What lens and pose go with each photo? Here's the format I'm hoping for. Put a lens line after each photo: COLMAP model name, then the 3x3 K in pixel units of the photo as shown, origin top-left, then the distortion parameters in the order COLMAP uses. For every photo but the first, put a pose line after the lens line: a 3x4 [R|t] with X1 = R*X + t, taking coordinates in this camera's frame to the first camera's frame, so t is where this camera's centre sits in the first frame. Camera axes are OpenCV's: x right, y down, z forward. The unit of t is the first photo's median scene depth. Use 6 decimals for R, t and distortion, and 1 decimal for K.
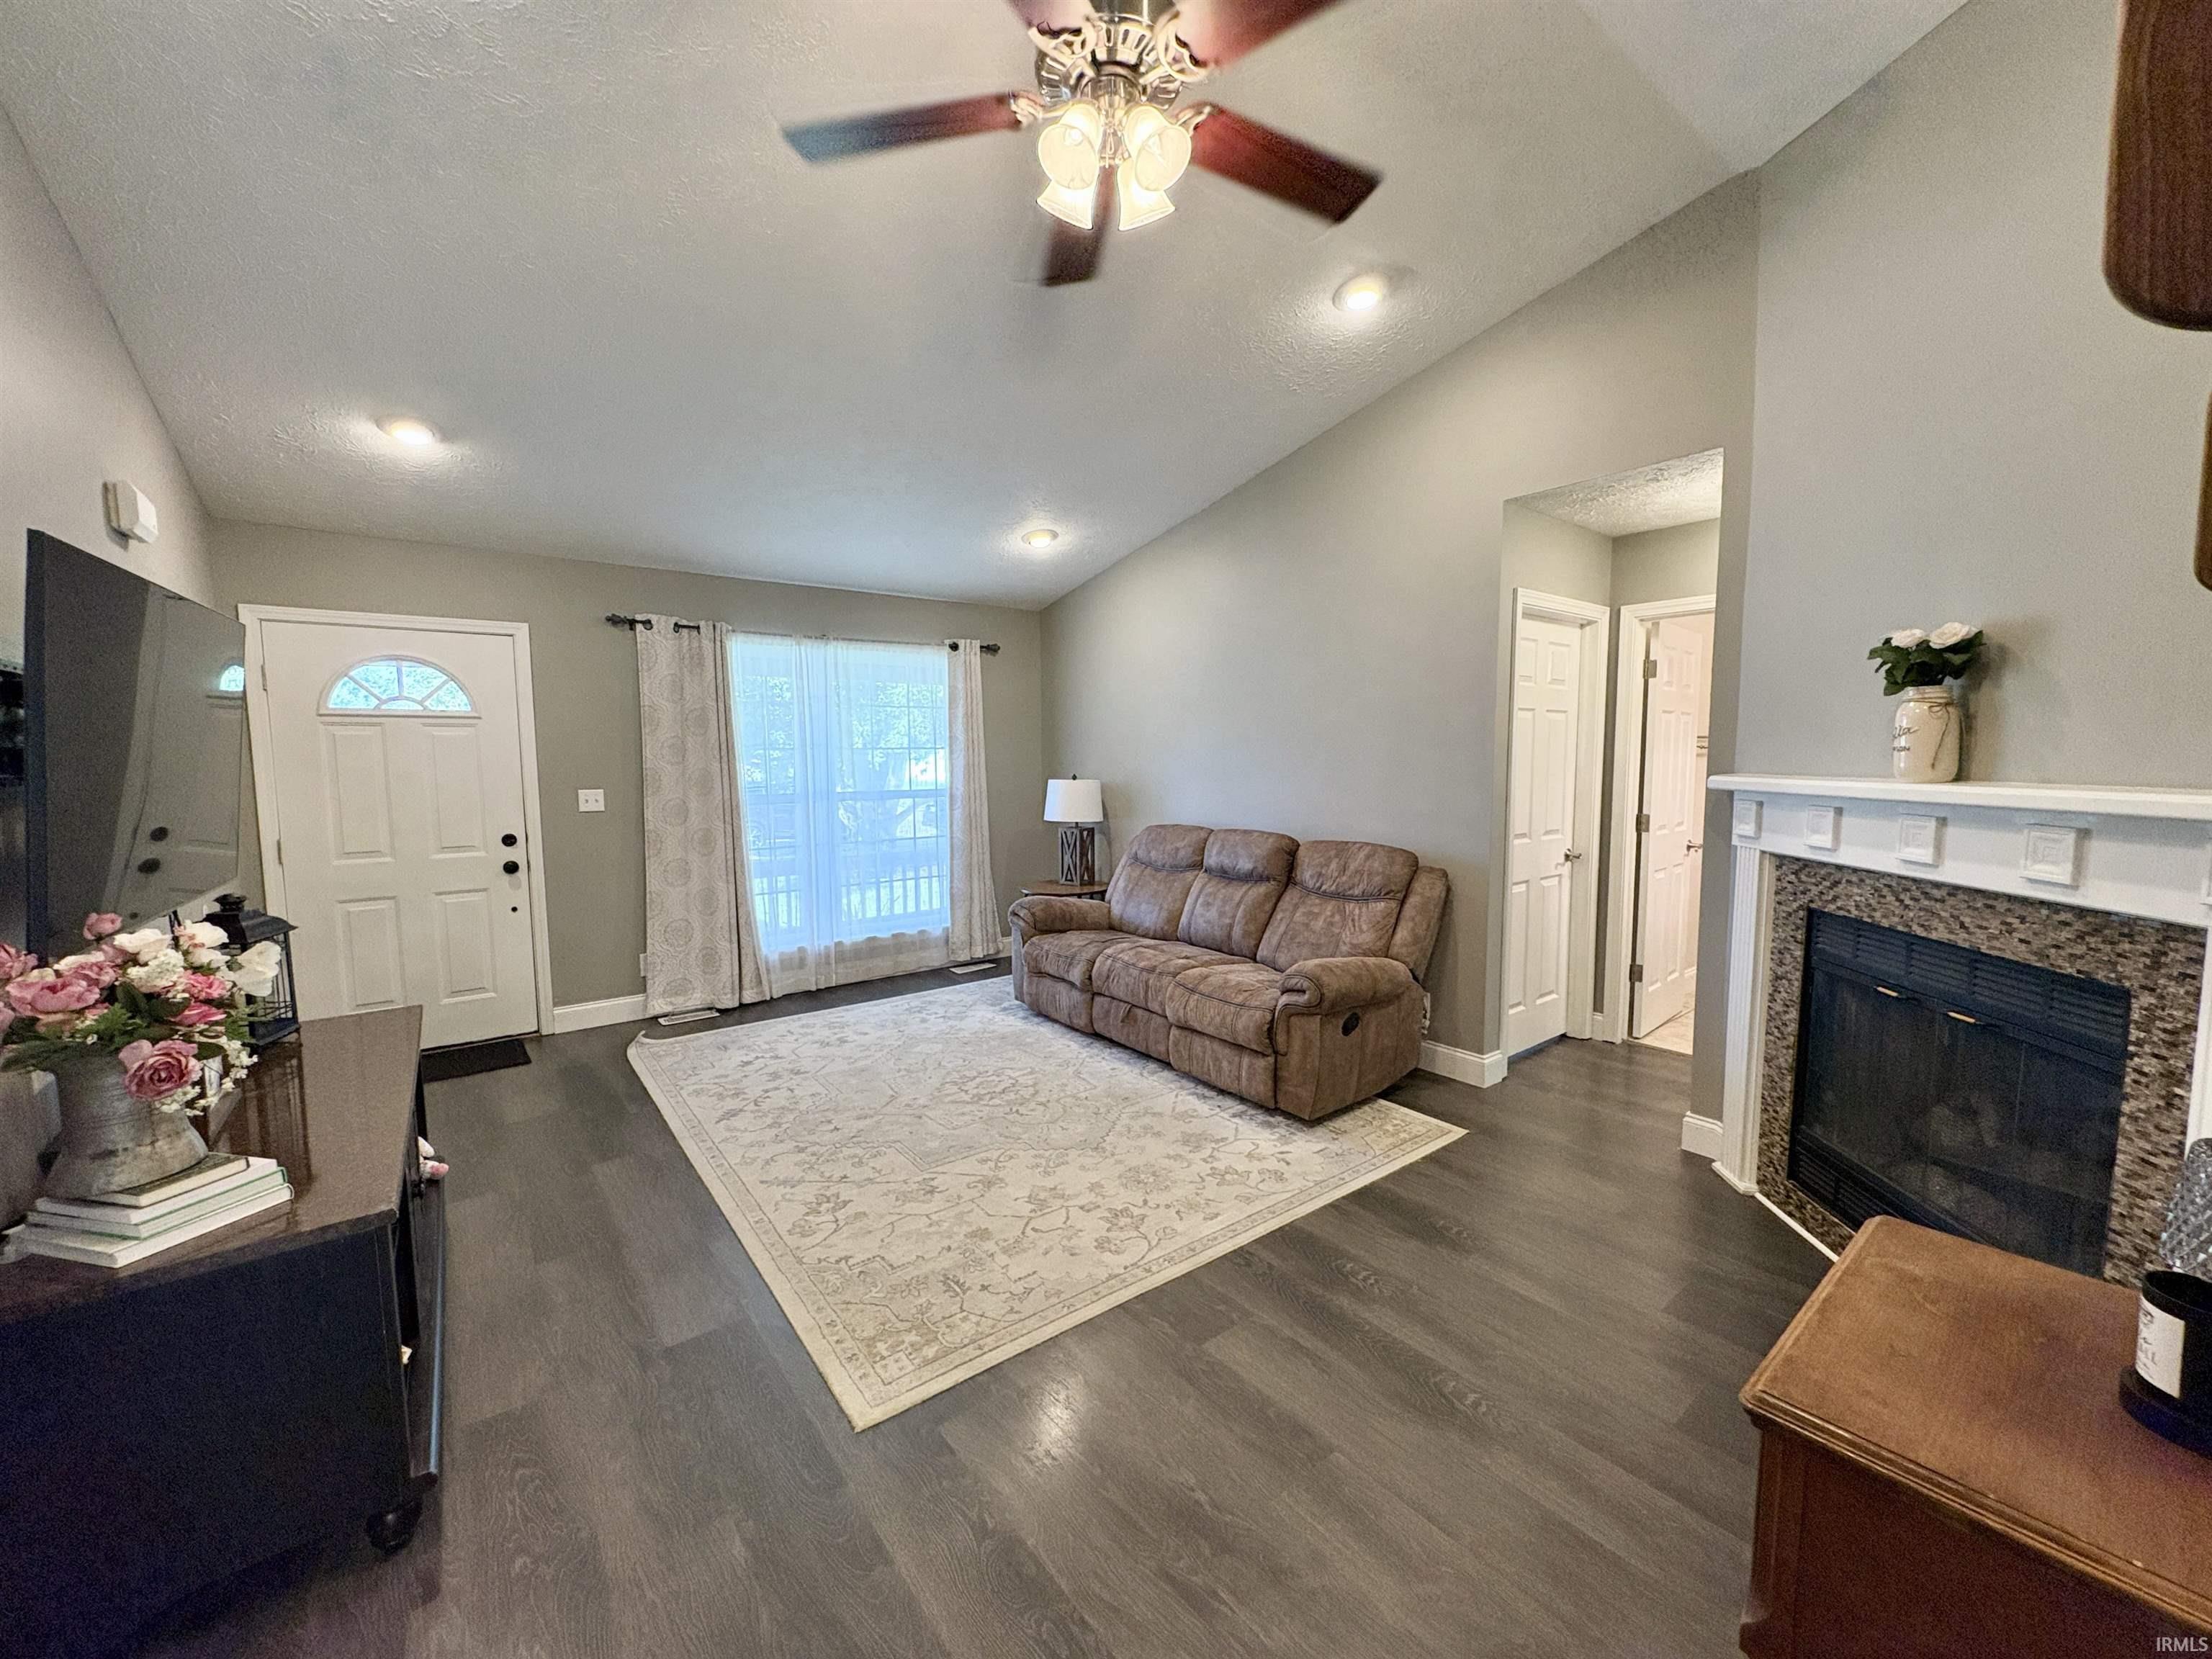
lens RADIAL K [[880.4, 0, 1106.0], [0, 880.4, 829.5], [0, 0, 1]] dist [-0.000836, 0.000354]
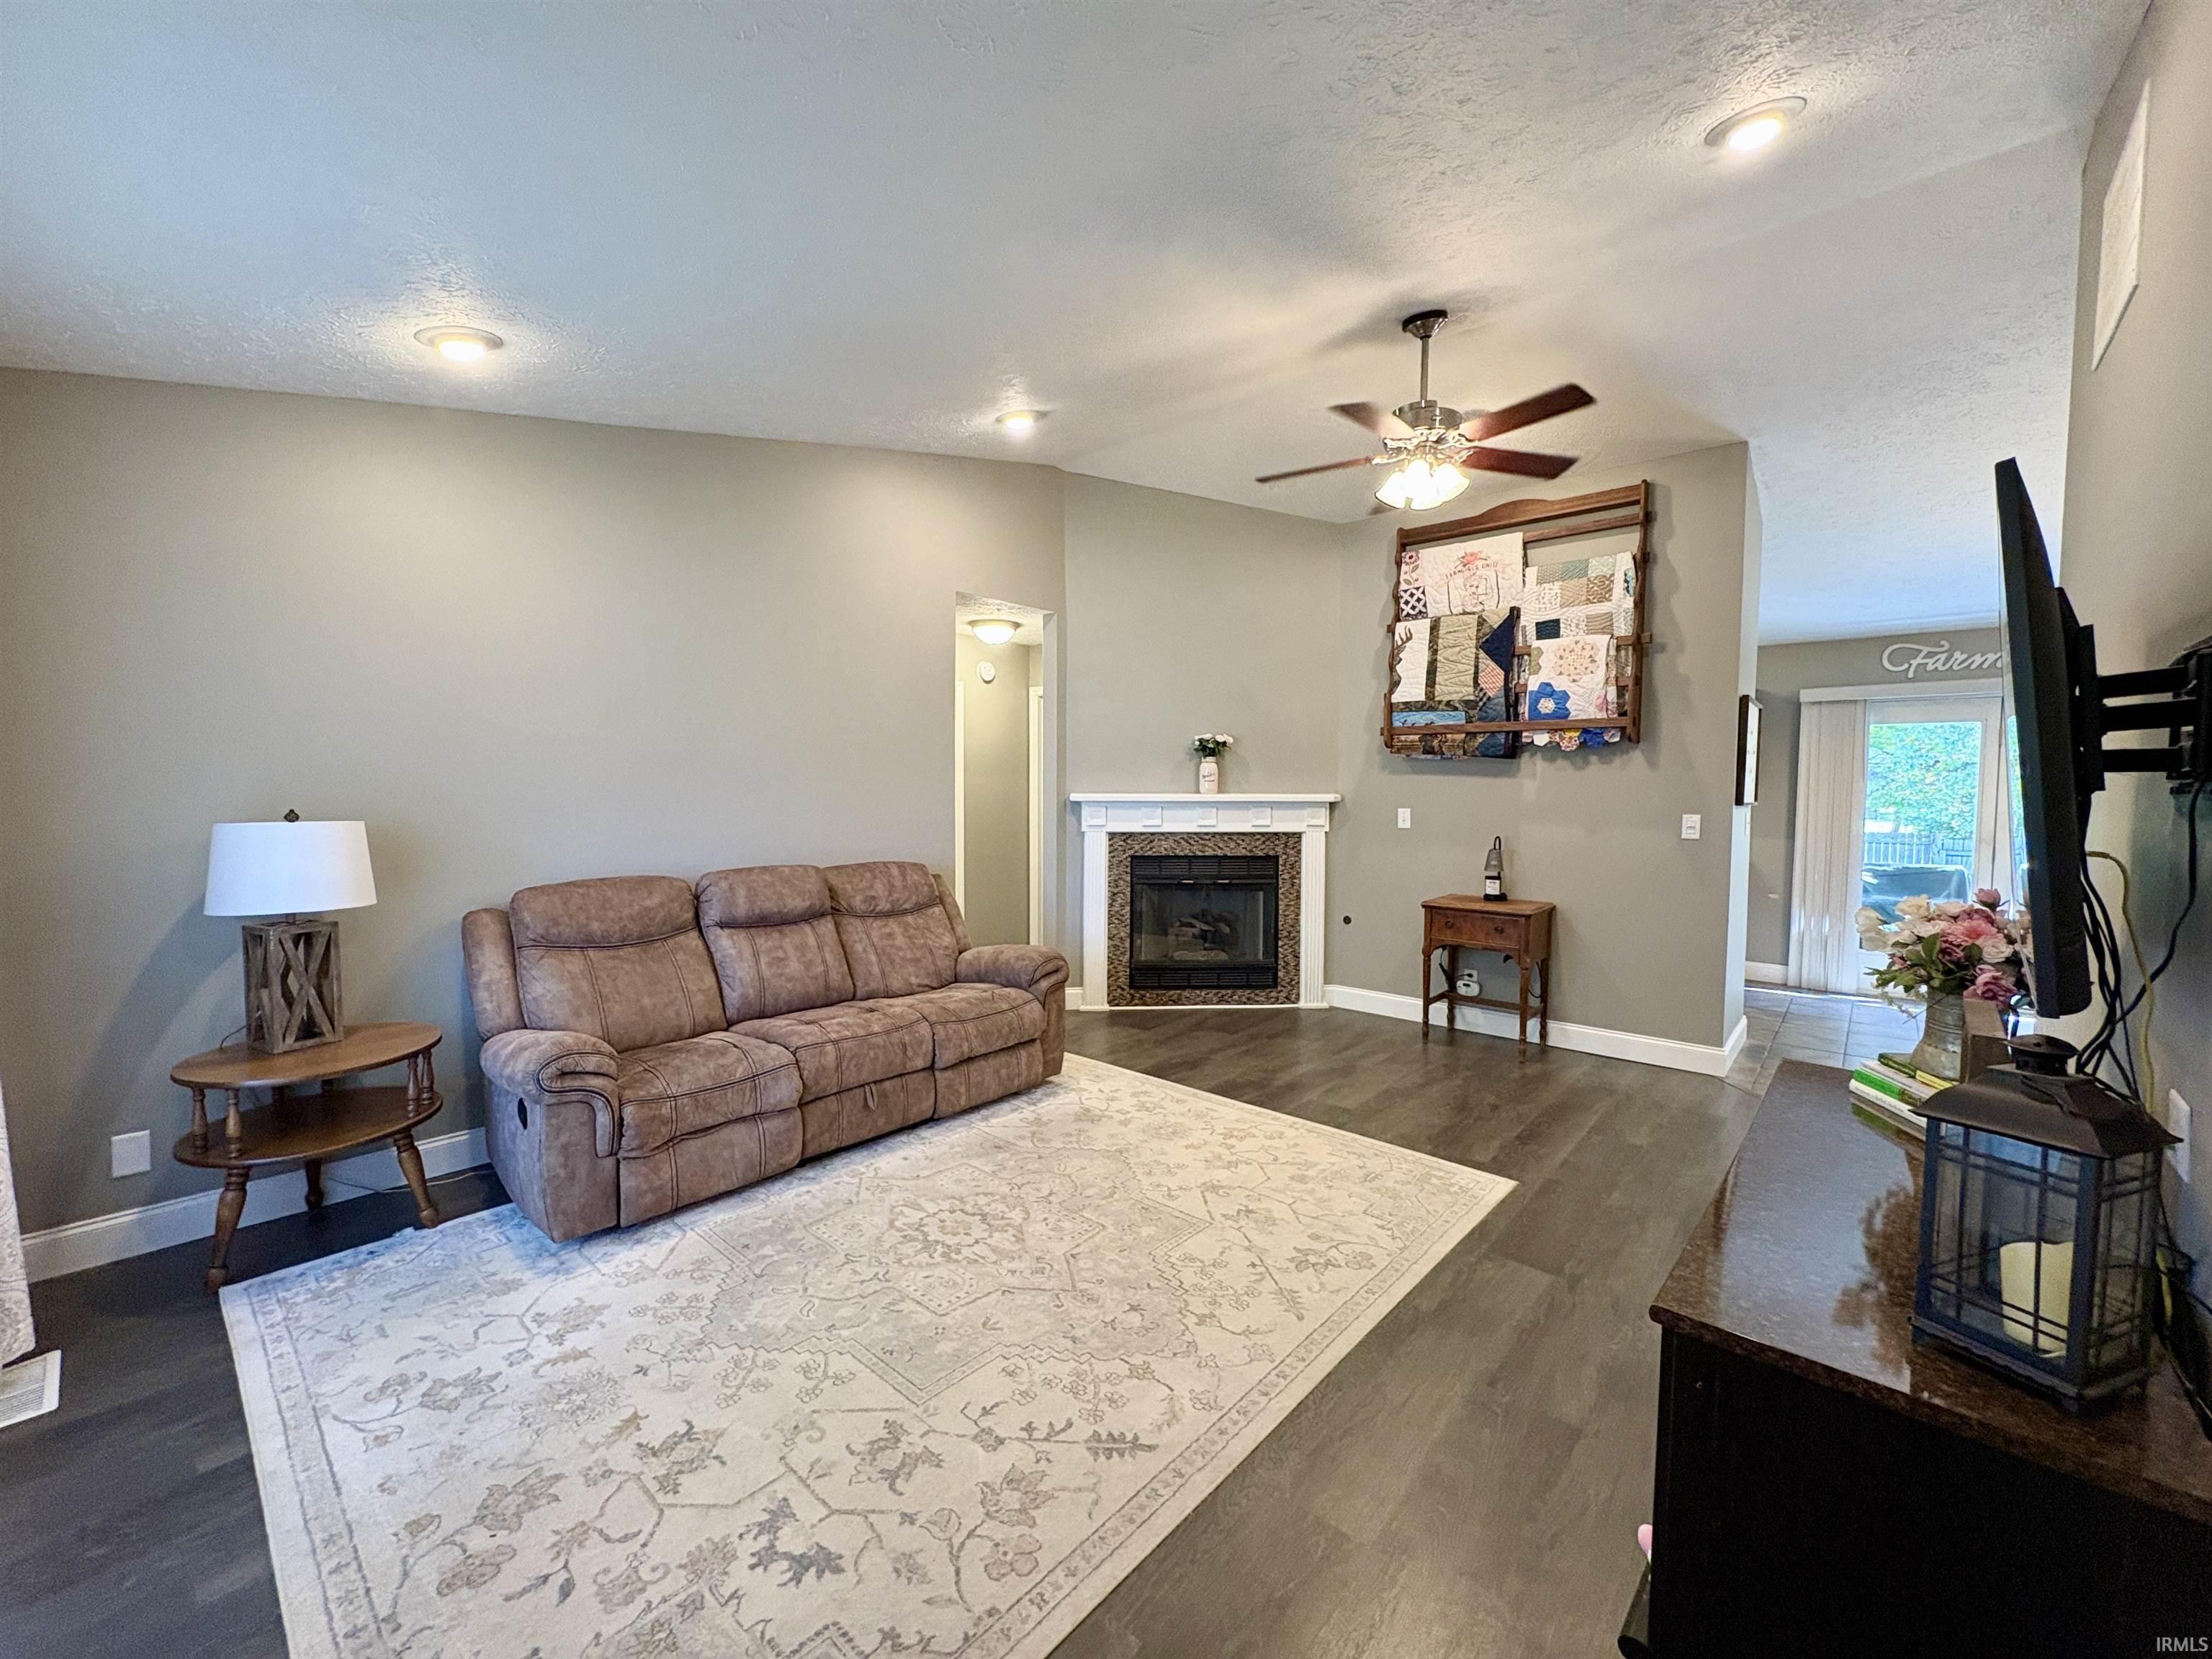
lens RADIAL K [[880.4, 0, 1106.0], [0, 880.4, 829.5], [0, 0, 1]] dist [-0.000836, 0.000354]
pose [[-0.188180, -0.040119, 0.981315, -1.107172], [0.079329, 0.995280, 0.055902, -0.084860], [-0.978926, 0.088366, -0.184109, 1.280066]]
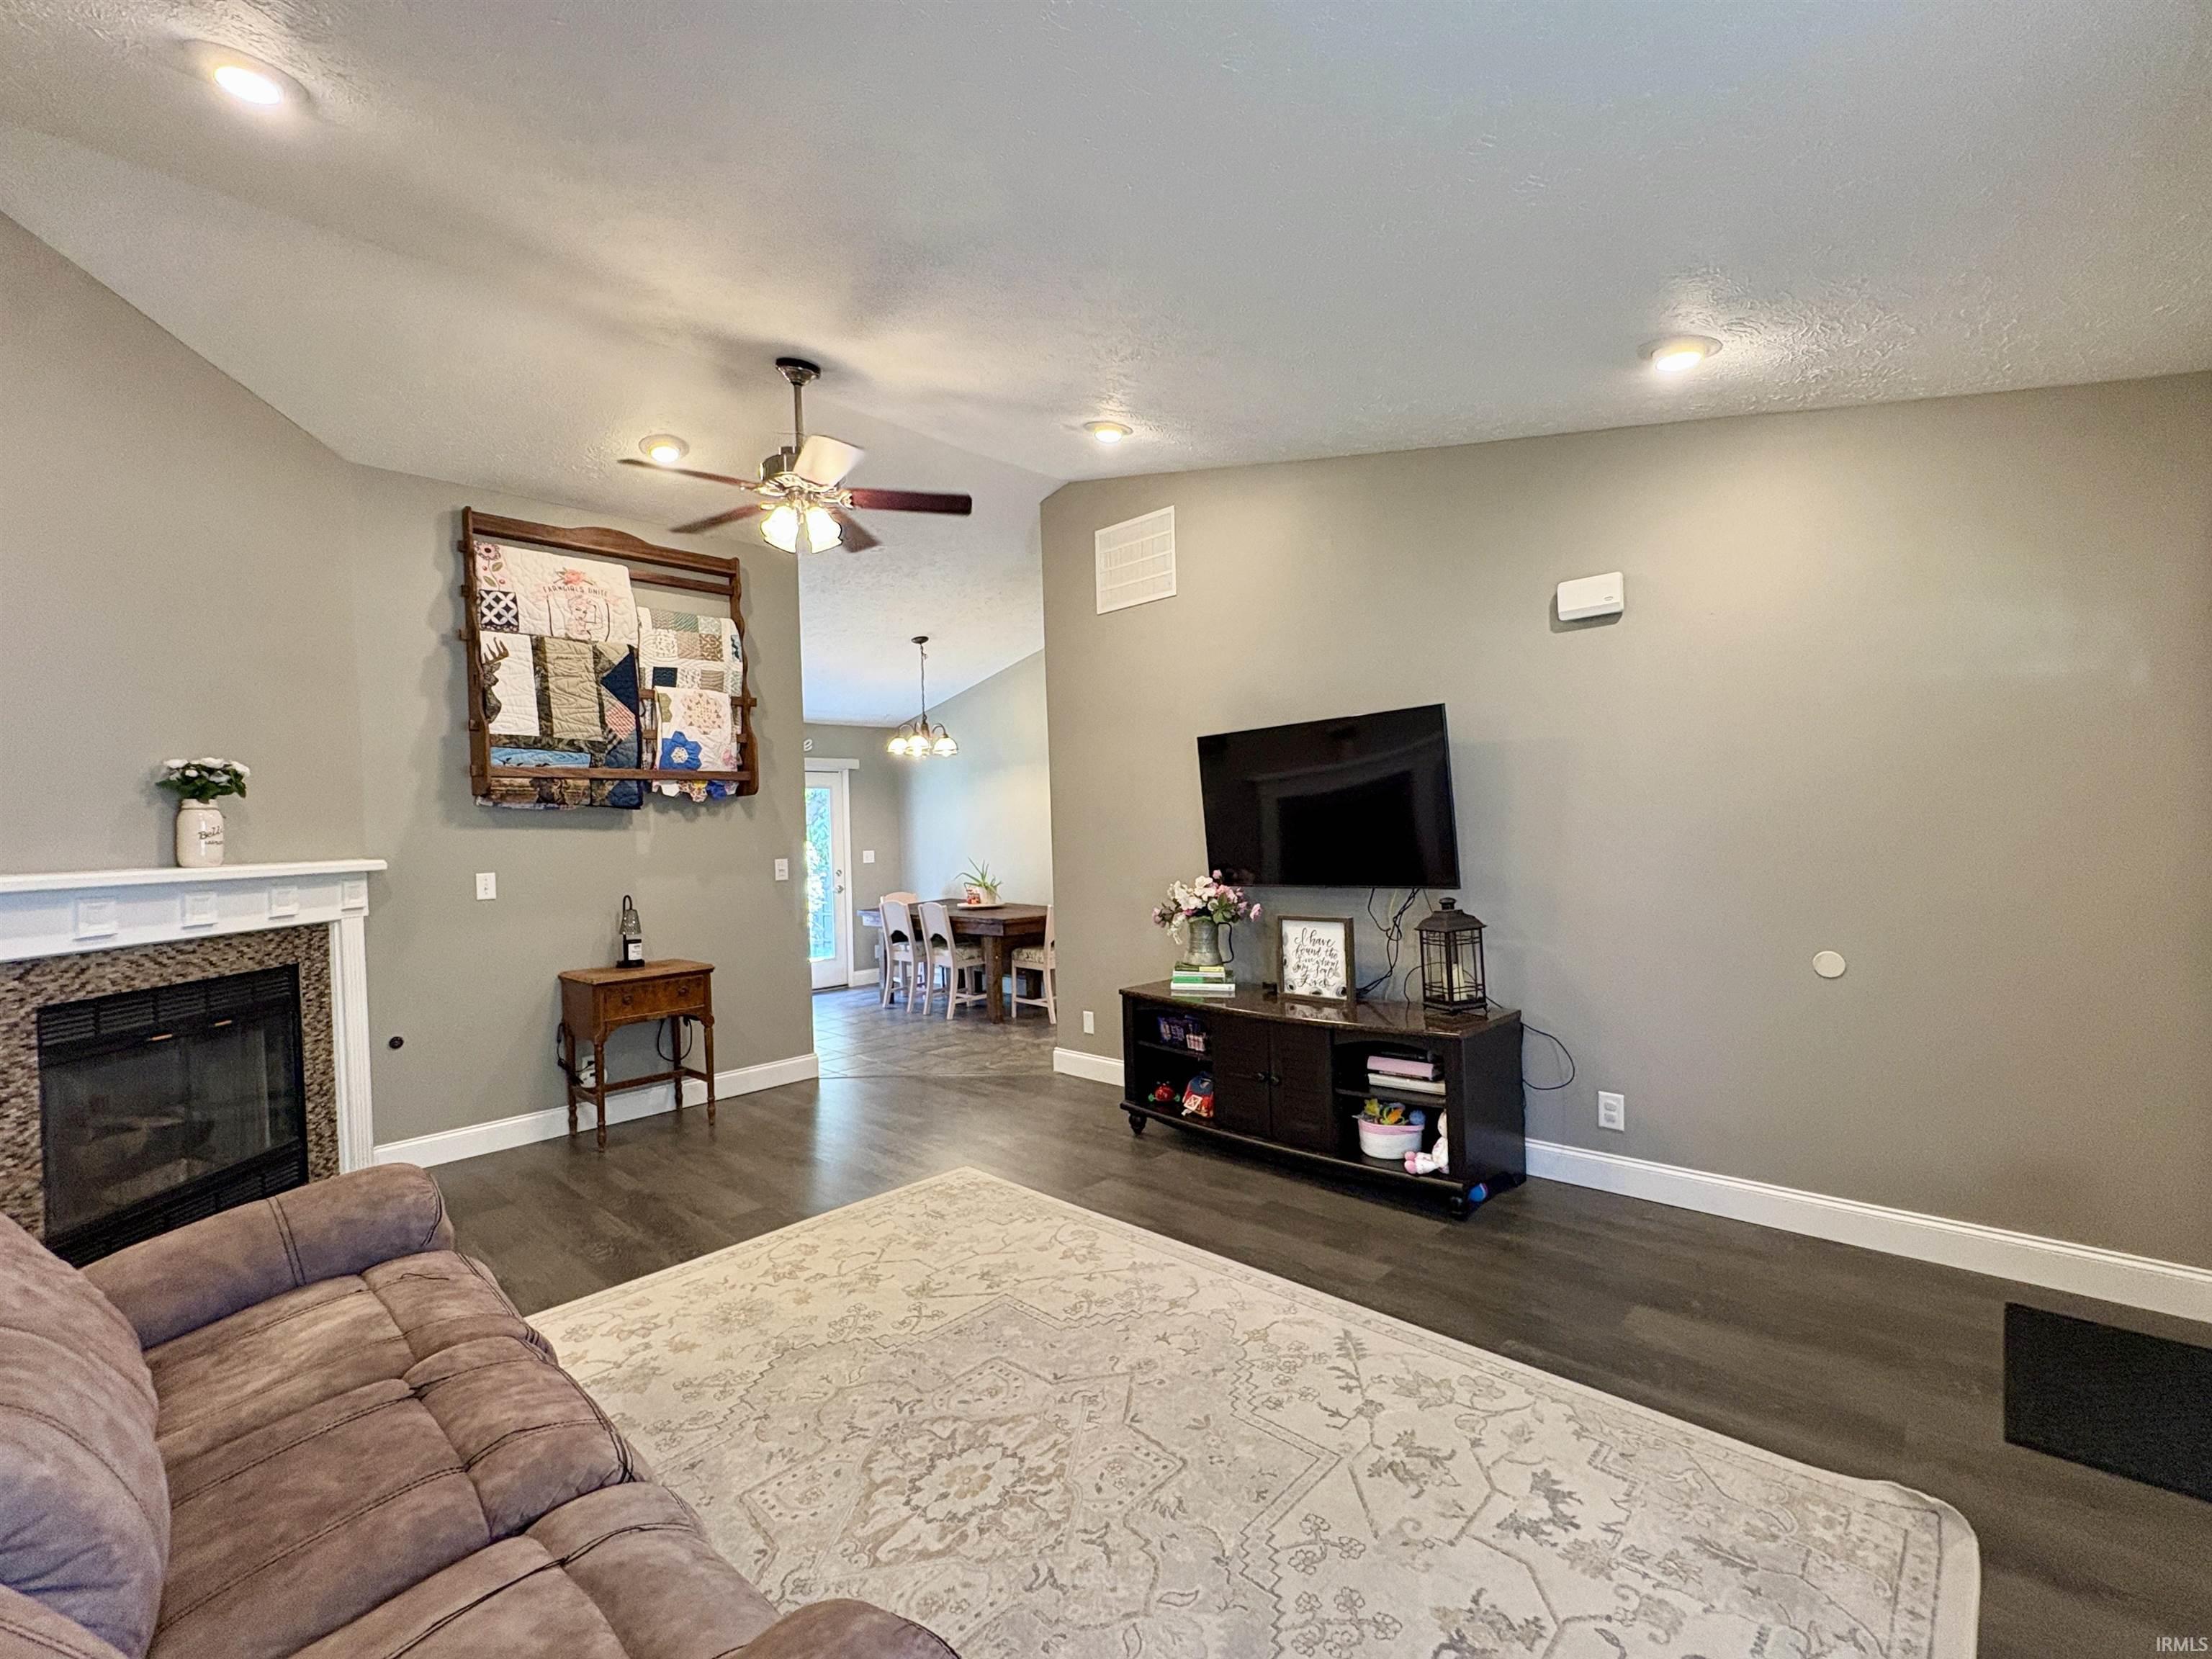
lens RADIAL K [[958.2, 0, 1106.0], [0, 958.2, 829.5], [0, 0, 1]] dist [0.001832, -0.000340]
pose [[-0.987276, 0.040146, -0.153867, -0.184801], [0.027225, 0.995994, 0.085180, -0.147100], [0.156670, 0.079907, -0.984413, 1.961921]]
